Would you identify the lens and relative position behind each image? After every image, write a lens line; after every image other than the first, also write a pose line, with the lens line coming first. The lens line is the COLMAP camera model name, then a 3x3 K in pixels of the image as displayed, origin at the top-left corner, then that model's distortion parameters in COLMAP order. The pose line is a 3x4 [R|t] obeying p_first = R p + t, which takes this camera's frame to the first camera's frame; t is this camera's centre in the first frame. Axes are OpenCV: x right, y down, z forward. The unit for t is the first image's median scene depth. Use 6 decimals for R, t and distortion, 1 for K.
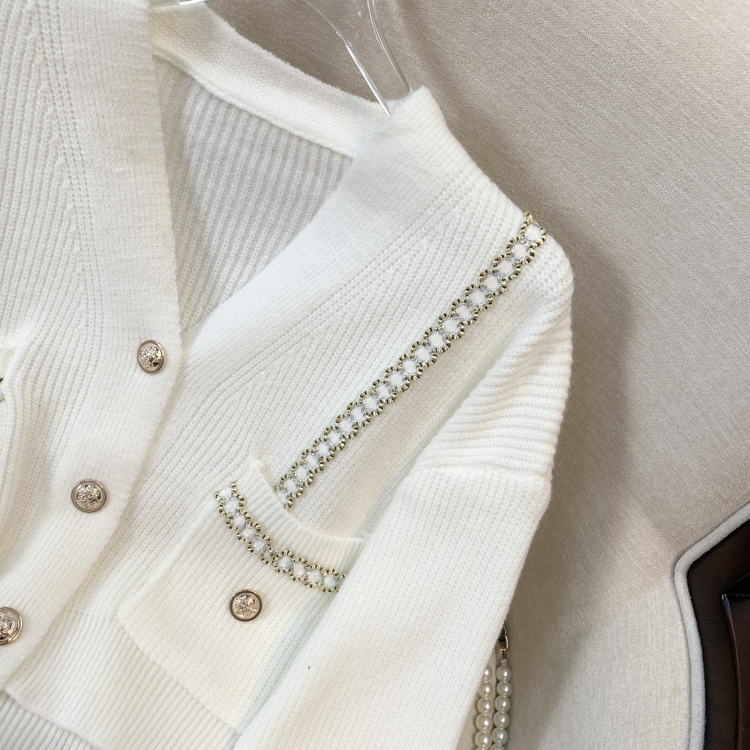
lens RADIAL K [[746.2, 0, 381.1], [0, 746.2, 377.8], [0, 0, 1]] dist [0.002727, 0.000000]
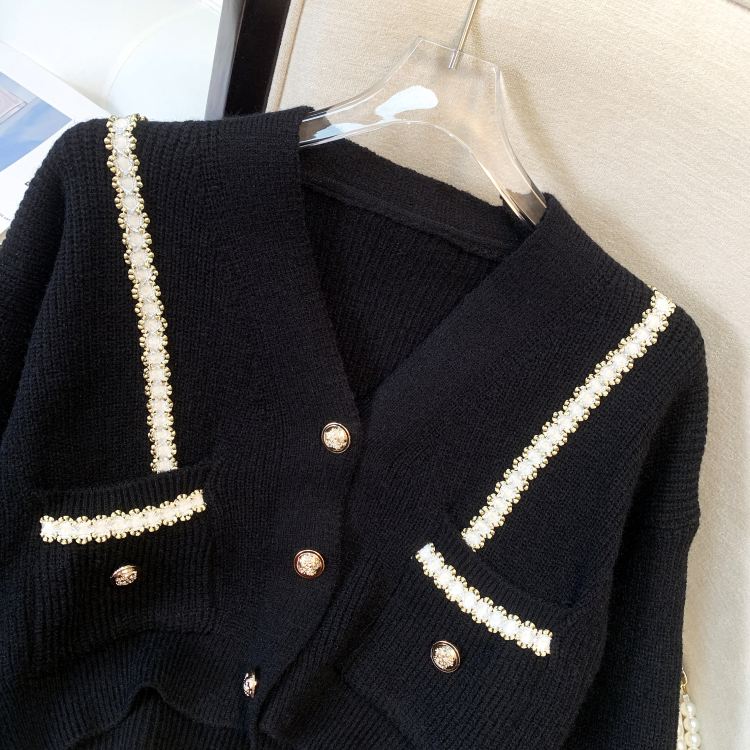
lens RADIAL K [[746.2, 0, 384.1], [0, 746.2, 363.4], [0, 0, 1]] dist [0.002727, 0.000000]
pose [[0.990088, -0.119852, -0.073224, -0.151152], [0.119183, 0.992781, -0.013456, -0.149569], [0.074309, 0.004596, 0.997225, -0.093757]]
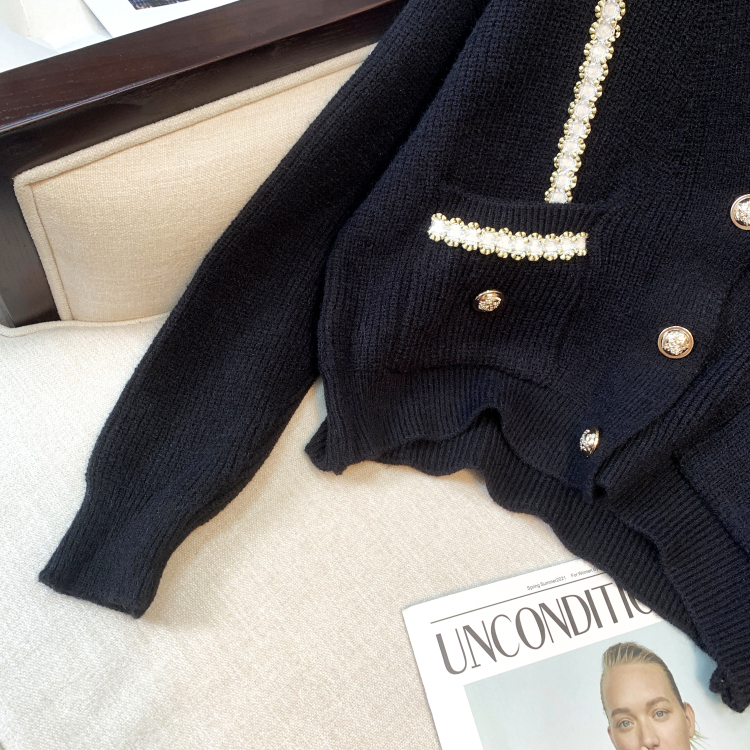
lens RADIAL K [[746.2, 0, 385.7], [0, 746.2, 370.7], [0, 0, 1]] dist [0.002727, 0.000000]
pose [[0.949787, 0.147759, -0.275810, -0.472705], [-0.126962, 0.987642, 0.091895, 0.116560], [0.285980, -0.052263, 0.956809, -0.096930]]
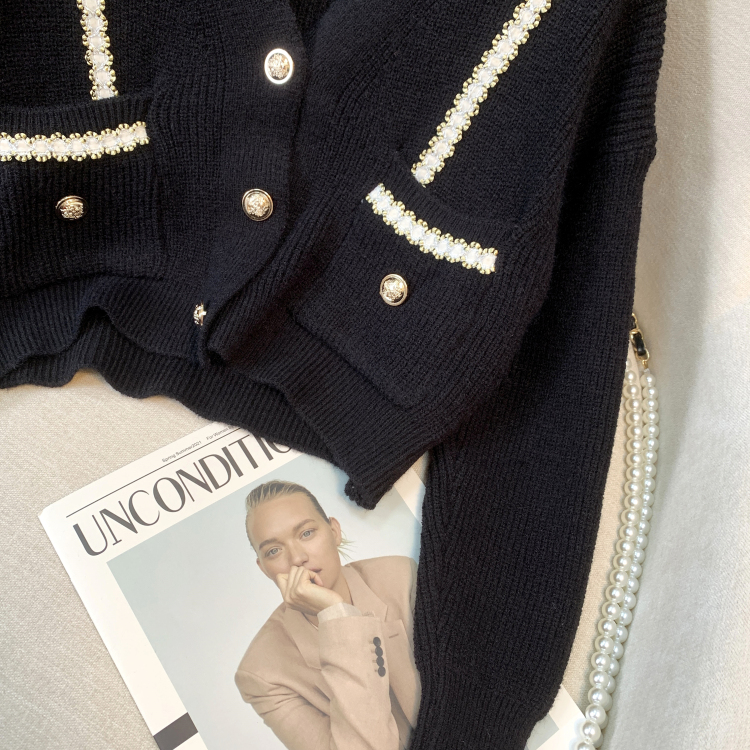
lens RADIAL K [[746.2, 0, 386.8], [0, 746.2, 364.6], [0, 0, 1]] dist [0.002727, 0.000000]
pose [[0.986633, -0.115353, -0.115108, -0.091143], [0.128070, 0.985646, 0.109998, 0.259566], [0.100767, -0.123269, 0.987244, -0.086876]]
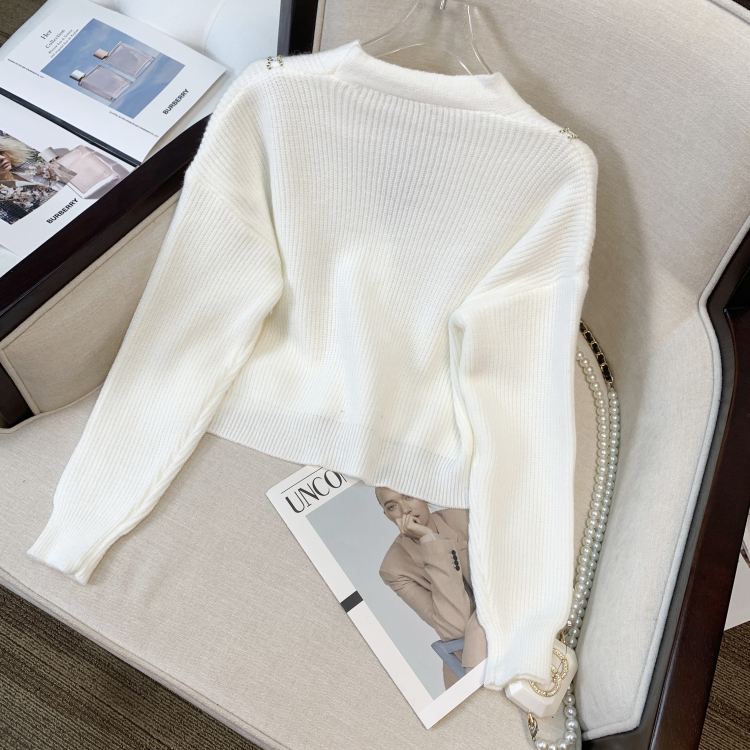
lens RADIAL K [[746.2, 0, 373.8], [0, 746.2, 363.0], [0, 0, 1]] dist [0.002727, 0.000000]
pose [[0.961357, -0.193991, -0.195345, -0.009252], [0.209430, 0.975884, 0.061553, 0.138352], [0.178694, -0.100085, 0.978801, -0.874433]]
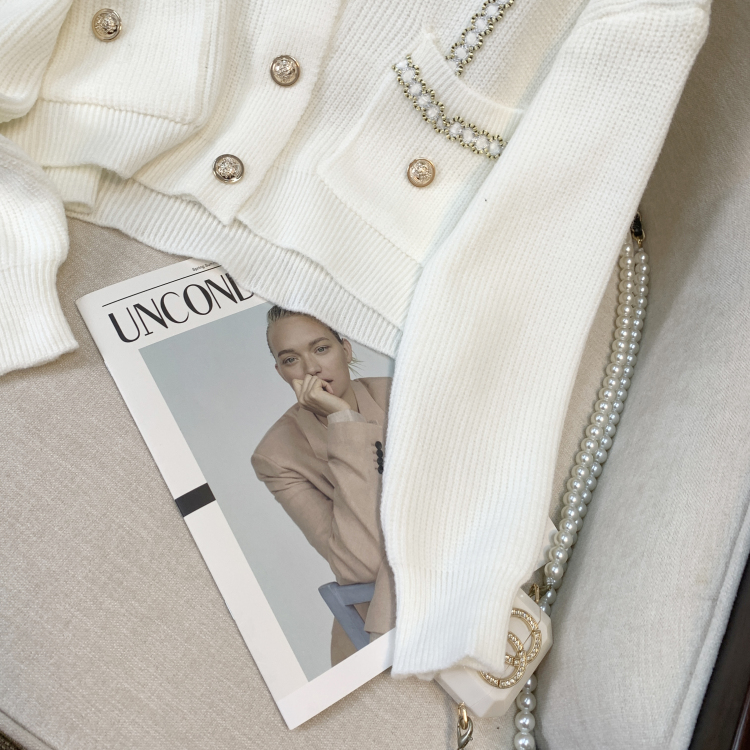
lens RADIAL K [[746.2, 0, 374.1], [0, 746.2, 369.3], [0, 0, 1]] dist [0.002727, 0.000000]
pose [[0.994927, -0.019303, -0.098735, -0.155370], [0.037615, 0.981615, 0.187129, 0.410470], [0.093307, -0.189893, 0.977361, -0.198575]]
